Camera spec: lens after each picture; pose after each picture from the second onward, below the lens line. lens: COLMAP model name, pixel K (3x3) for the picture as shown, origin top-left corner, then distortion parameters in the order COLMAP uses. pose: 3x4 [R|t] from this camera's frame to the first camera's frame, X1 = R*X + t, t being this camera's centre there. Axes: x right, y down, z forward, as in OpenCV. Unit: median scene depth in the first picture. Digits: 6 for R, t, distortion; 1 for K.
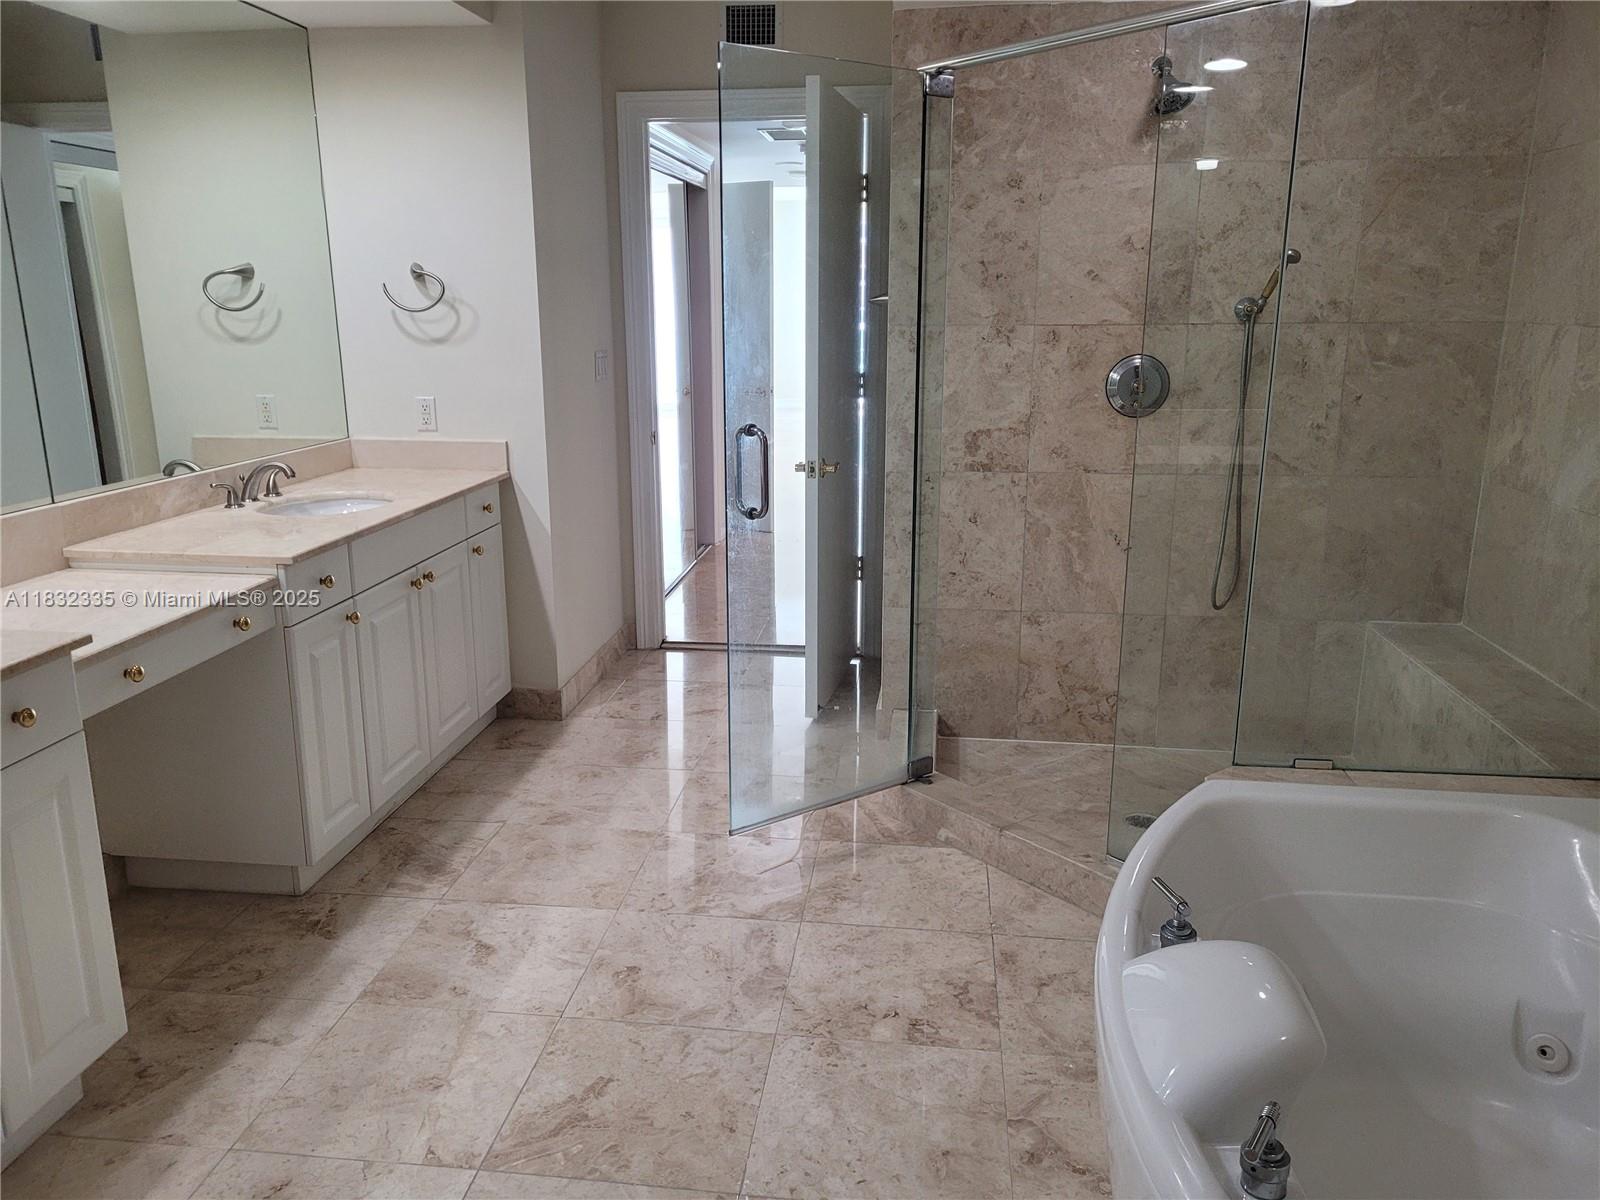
lens RADIAL K [[1199.6, 0, 803.0], [0, 1199.6, 591.3], [0, 0, 1]] dist [0.069623, -0.040816]
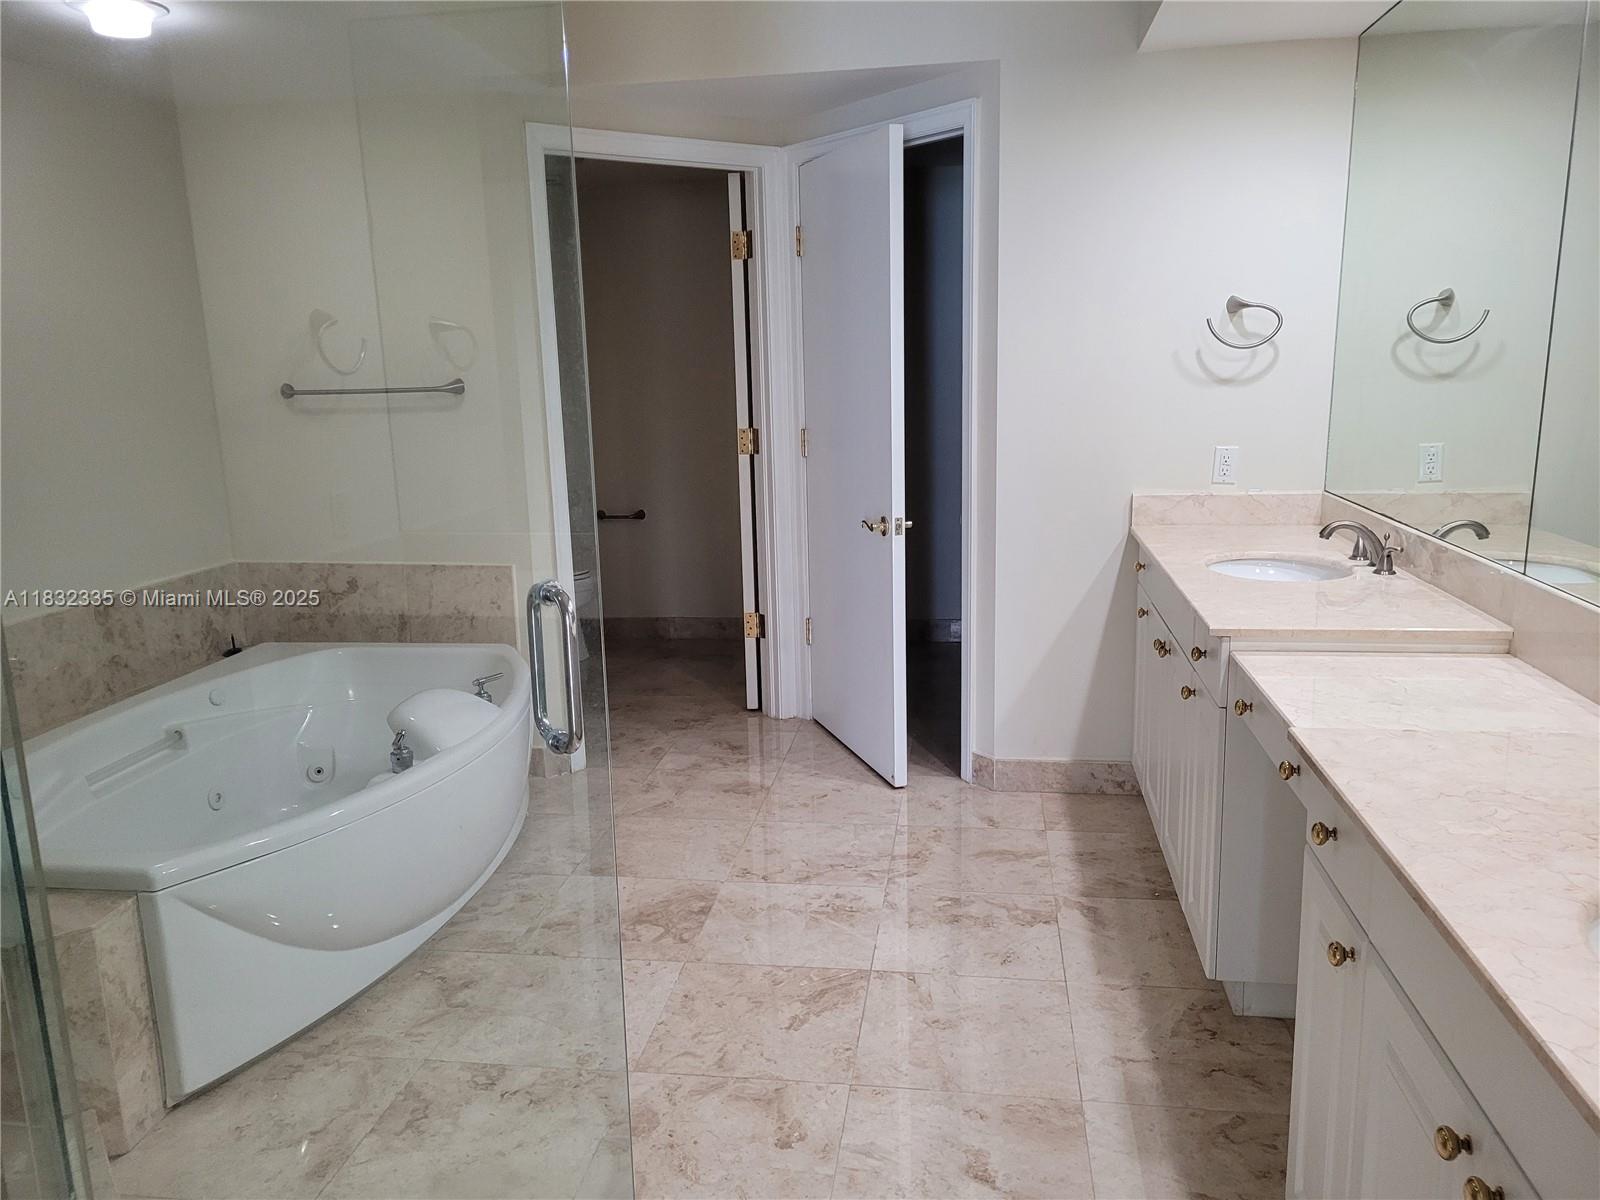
lens RADIAL K [[1199.6, 0, 794.7], [0, 1199.6, 607.9], [0, 0, 1]] dist [0.069623, -0.040816]
pose [[-0.998723, 0.023796, 0.044558, -0.211895], [0.040814, 0.899871, 0.434242, -0.418236], [-0.029764, 0.435506, -0.899694, 1.739300]]
